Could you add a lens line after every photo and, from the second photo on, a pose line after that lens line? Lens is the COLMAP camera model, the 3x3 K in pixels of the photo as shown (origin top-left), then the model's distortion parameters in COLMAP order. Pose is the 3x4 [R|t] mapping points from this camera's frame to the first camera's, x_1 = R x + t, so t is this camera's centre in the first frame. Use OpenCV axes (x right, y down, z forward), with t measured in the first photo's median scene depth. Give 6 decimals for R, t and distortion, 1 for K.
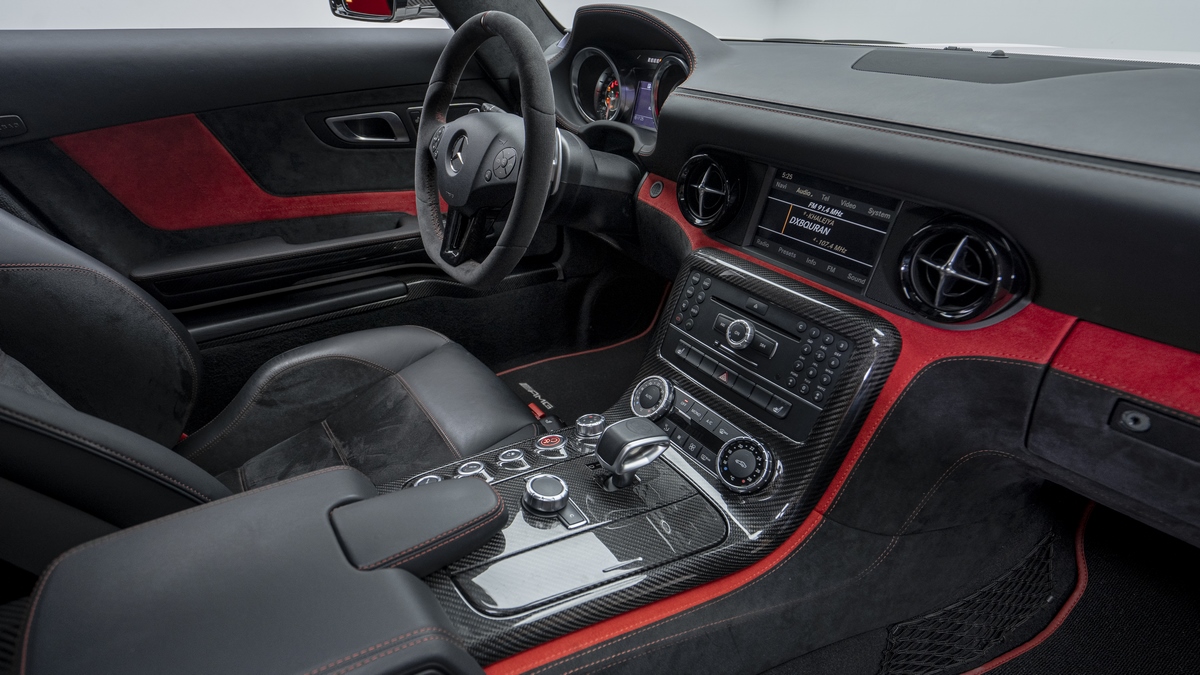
lens RADIAL K [[624.0, 0, 600.0], [0, 624.0, 337.5], [0, 0, 1]] dist [-0.032058, 0.000972]
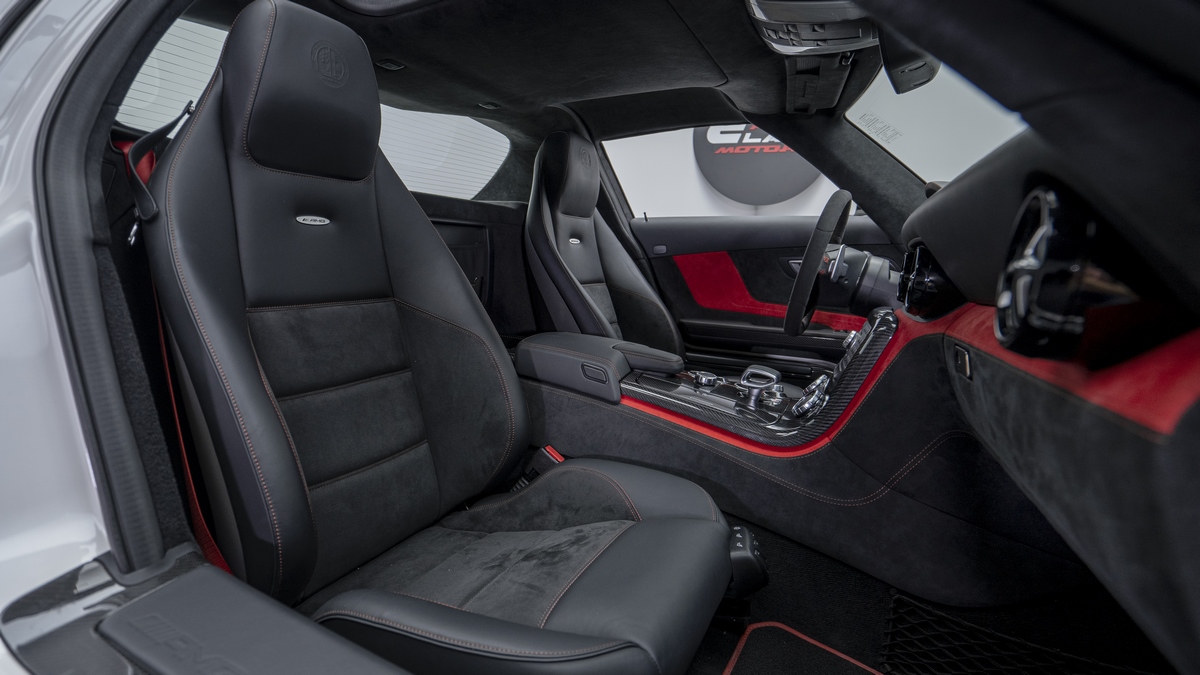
lens RADIAL K [[561.1, 0, 600.0], [0, 561.1, 337.5], [0, 0, 1]] dist [-0.060448, 0.022577]
pose [[0.472739, 0.111080, -0.874173, 0.899538], [-0.430724, 0.894569, -0.119257, 0.336123], [0.768762, 0.432905, 0.470743, -0.117033]]
